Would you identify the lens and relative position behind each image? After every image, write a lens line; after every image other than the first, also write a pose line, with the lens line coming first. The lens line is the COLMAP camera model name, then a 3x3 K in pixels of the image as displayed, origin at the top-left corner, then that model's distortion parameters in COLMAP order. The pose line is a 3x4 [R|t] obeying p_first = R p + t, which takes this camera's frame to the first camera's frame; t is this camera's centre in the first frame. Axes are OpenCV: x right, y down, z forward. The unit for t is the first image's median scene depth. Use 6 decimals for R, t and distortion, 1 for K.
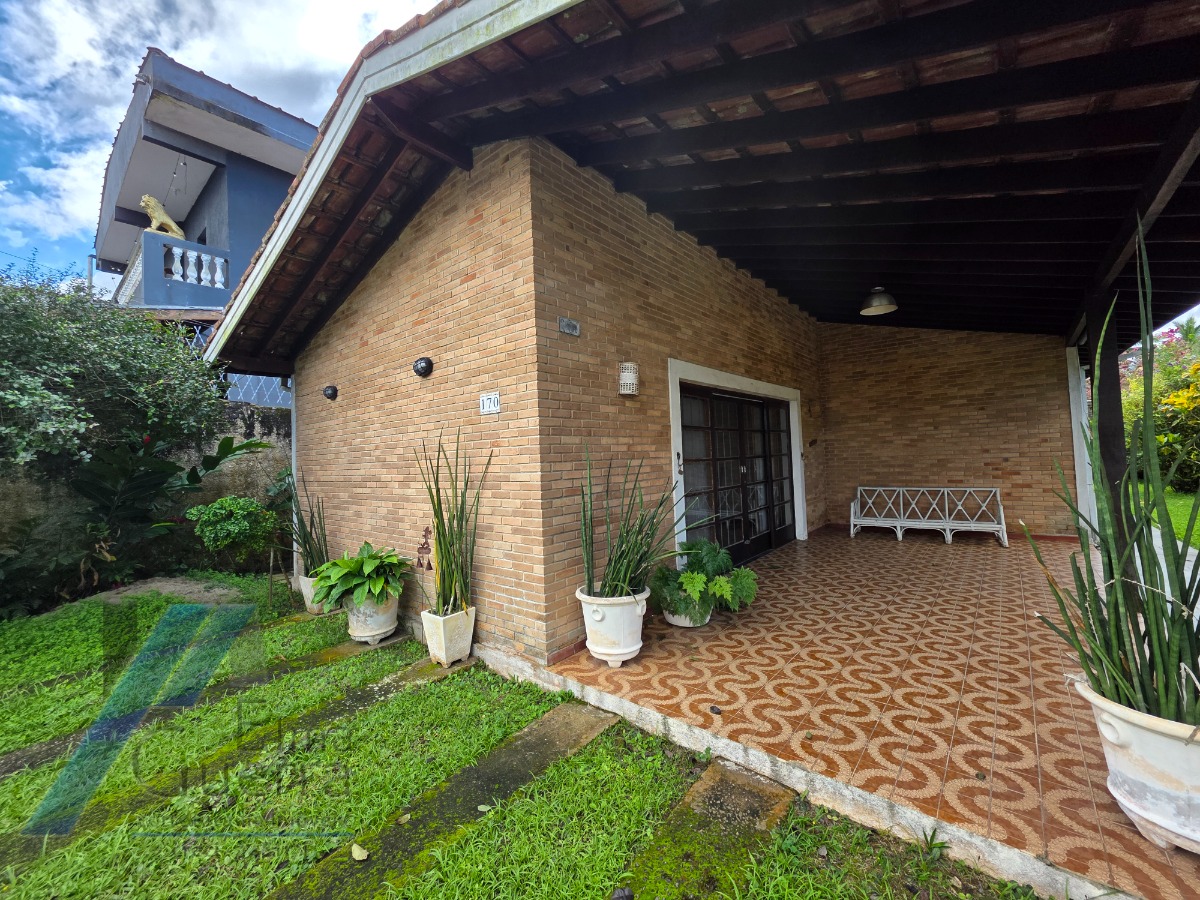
lens RADIAL K [[481.6, 0, 594.9], [0, 481.6, 440.9], [0, 0, 1]] dist [0.000334, 0.000914]
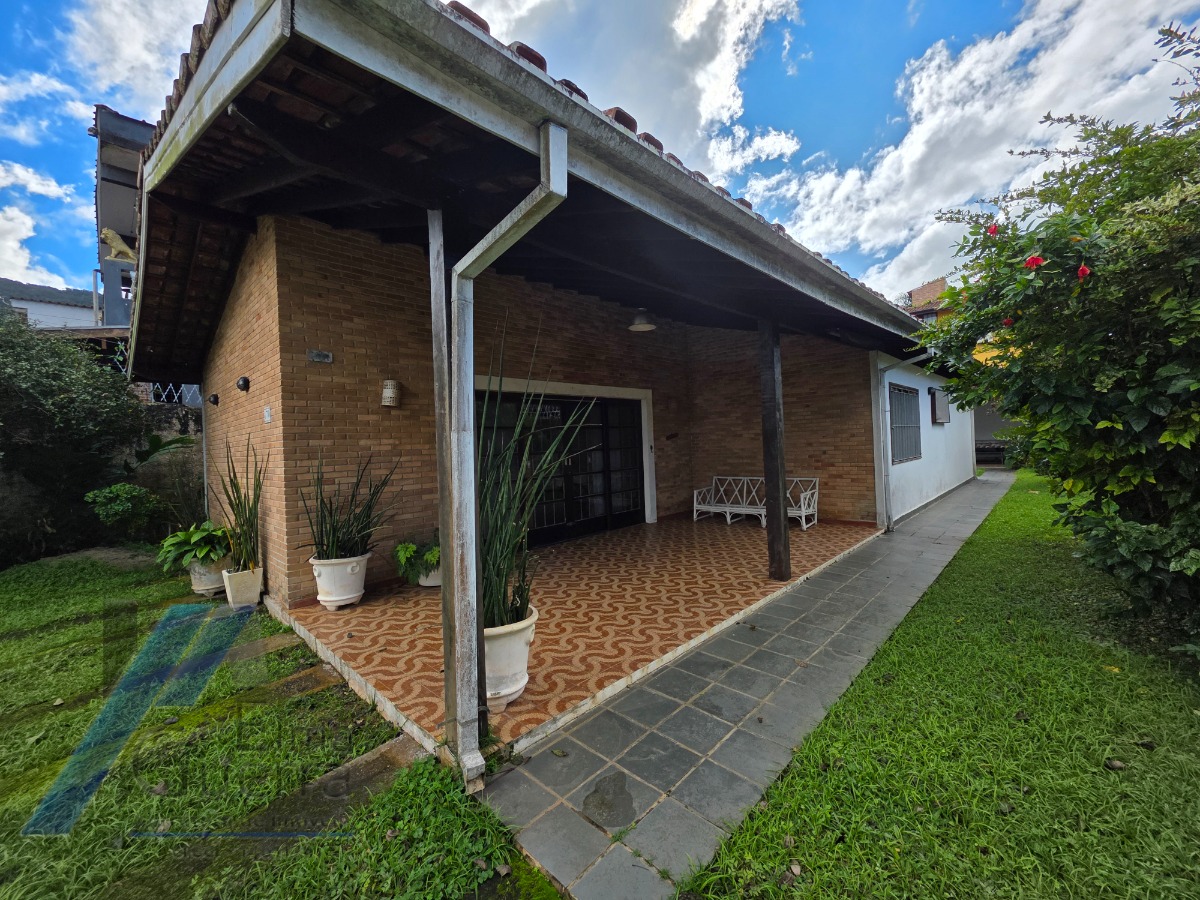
lens RADIAL K [[481.6, 0, 597.0], [0, 481.6, 441.1], [0, 0, 1]] dist [0.000334, 0.000914]
pose [[0.997757, -0.001360, -0.066926, 0.700124], [0.003407, 0.999530, 0.030476, -0.038928], [0.066853, -0.030635, 0.997292, -0.235296]]
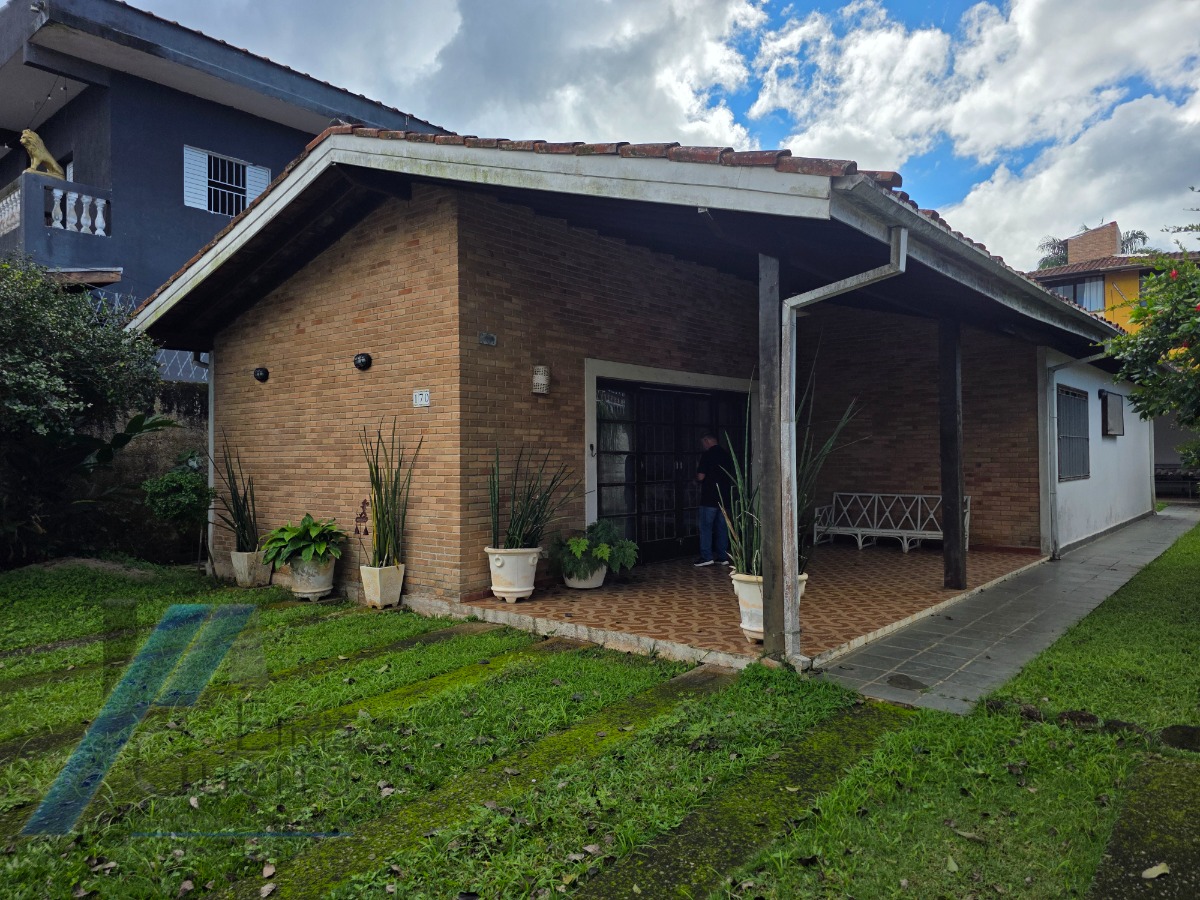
lens RADIAL K [[816.3, 0, 585.4], [0, 816.3, 441.5], [0, 0, 1]] dist [0.056120, -0.046726]
pose [[0.999498, 0.031504, -0.003318, 0.190071], [-0.031449, 0.999384, 0.015604, -0.012007], [0.003808, -0.015492, 0.999873, -0.982085]]
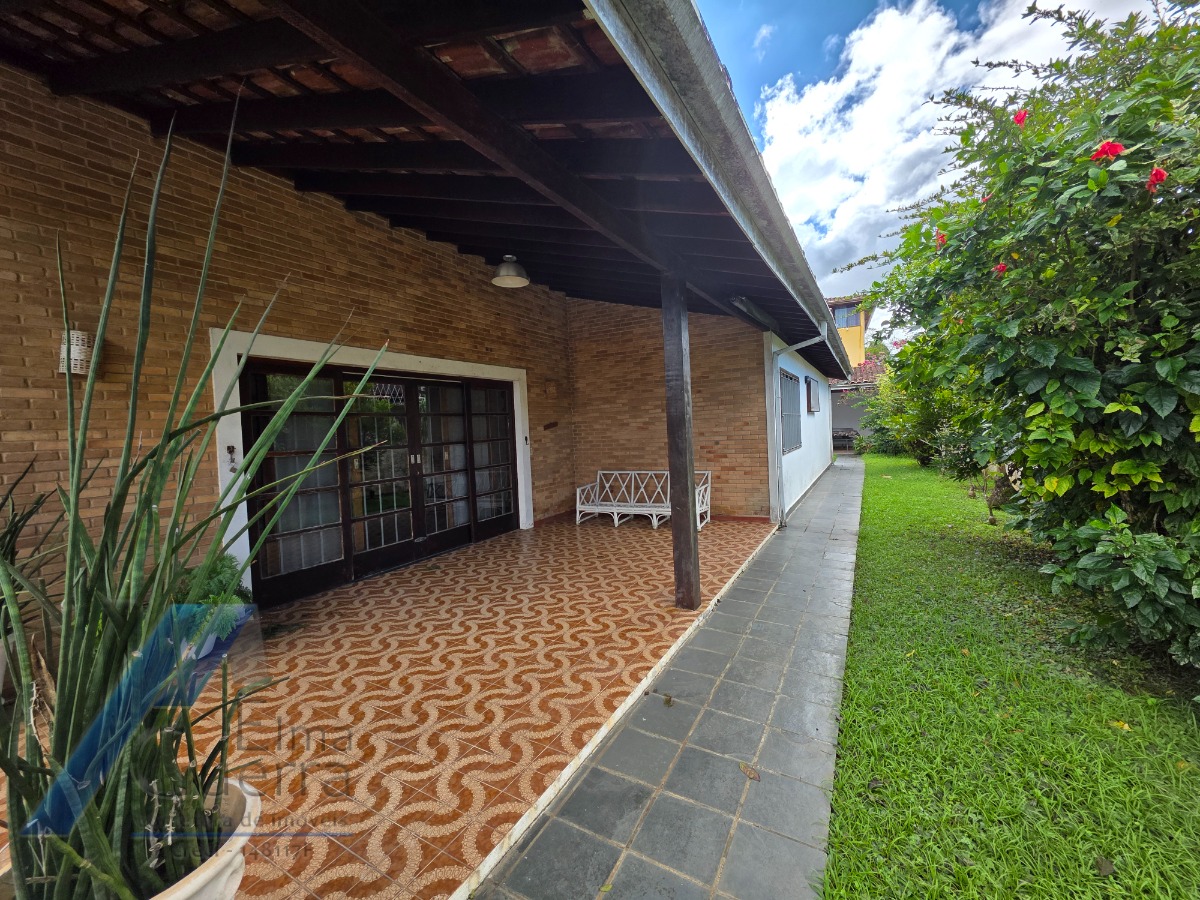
lens RADIAL K [[481.6, 0, 599.7], [0, 481.6, 439.6], [0, 0, 1]] dist [0.000334, 0.000914]
pose [[0.982185, -0.009427, 0.187681, 0.729810], [0.000197, 0.998792, 0.049136, -0.029829], [-0.187917, -0.048224, 0.981000, 0.101537]]
